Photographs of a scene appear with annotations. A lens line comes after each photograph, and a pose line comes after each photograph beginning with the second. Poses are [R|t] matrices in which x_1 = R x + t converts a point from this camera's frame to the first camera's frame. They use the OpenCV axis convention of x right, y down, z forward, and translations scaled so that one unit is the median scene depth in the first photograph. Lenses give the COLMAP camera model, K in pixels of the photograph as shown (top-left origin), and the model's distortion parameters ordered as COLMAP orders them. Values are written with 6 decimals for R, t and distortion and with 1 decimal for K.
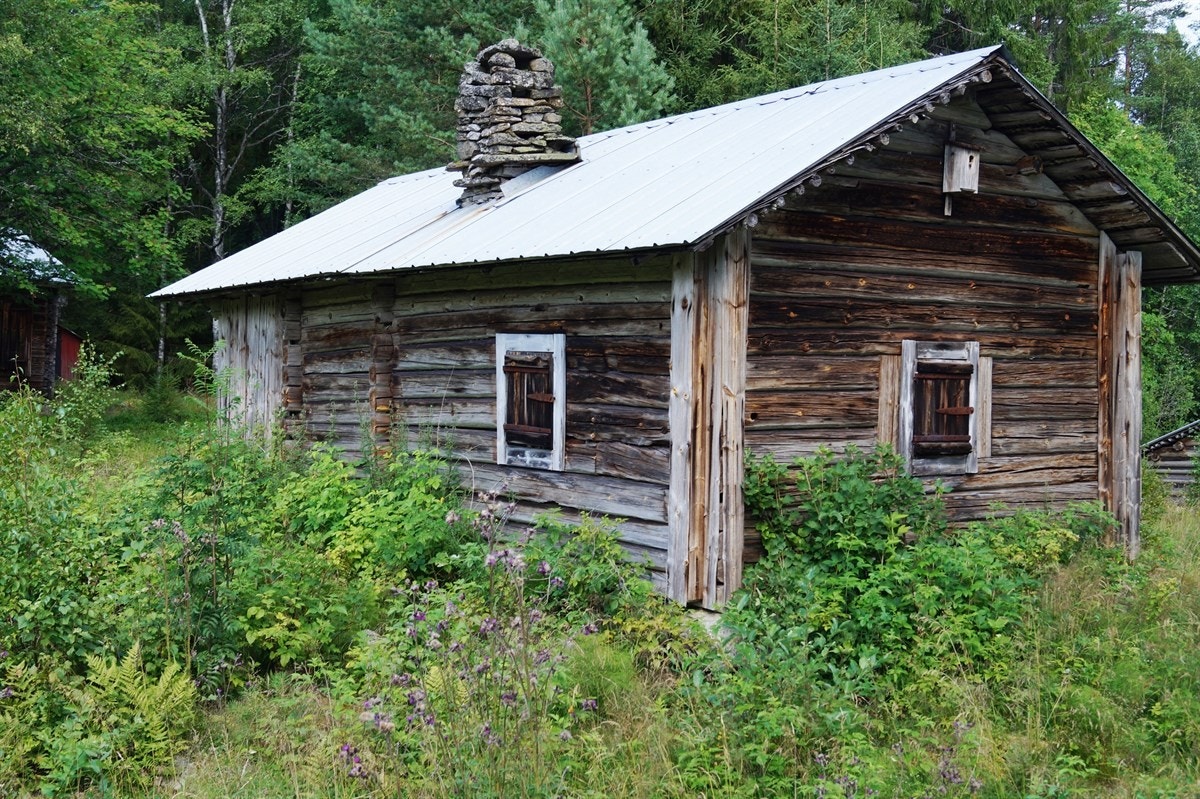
lens RADIAL K [[1444.0, 0, 600.0], [0, 1444.0, 399.5], [0, 0, 1]] dist [0.012795, 0.040961]
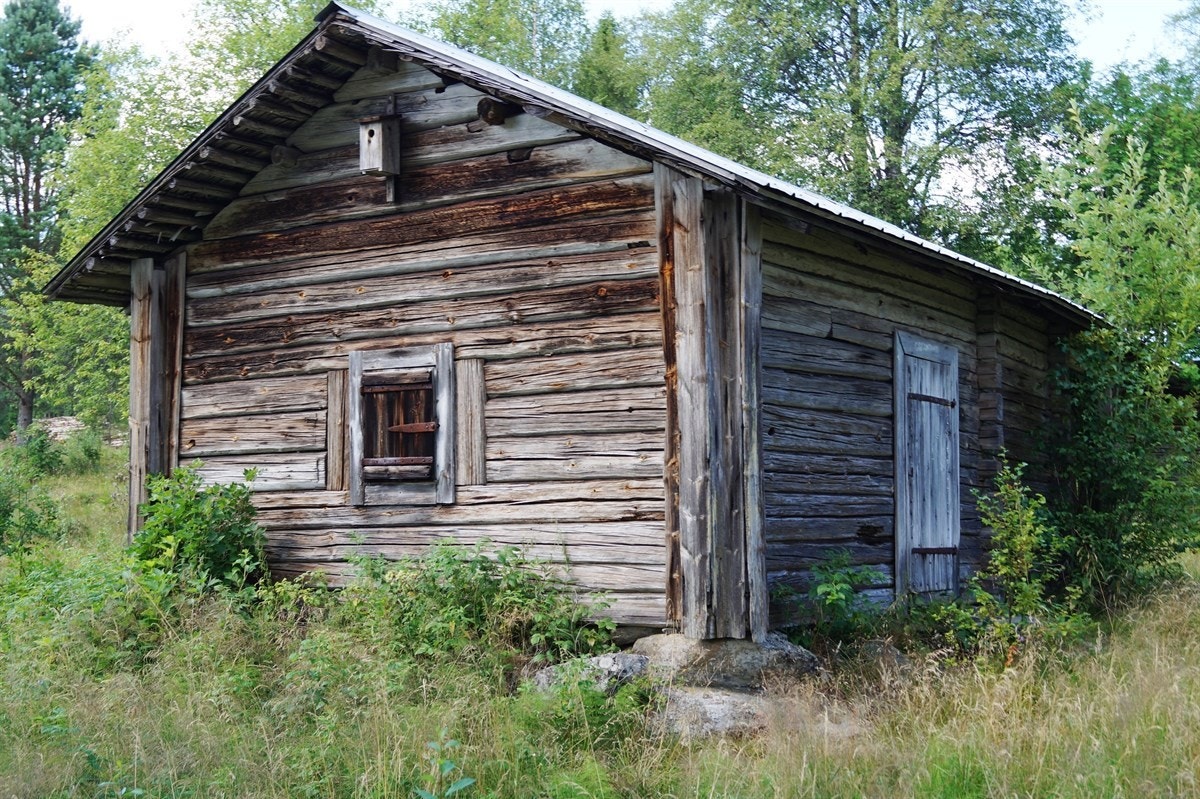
lens RADIAL K [[1444.0, 0, 600.0], [0, 1444.0, 399.5], [0, 0, 1]] dist [0.012795, 0.040961]
pose [[0.406596, -0.077638, -0.910303, 1.065256], [0.006529, 0.996604, -0.082083, 0.061494], [0.913585, 0.027431, 0.405722, 0.768487]]
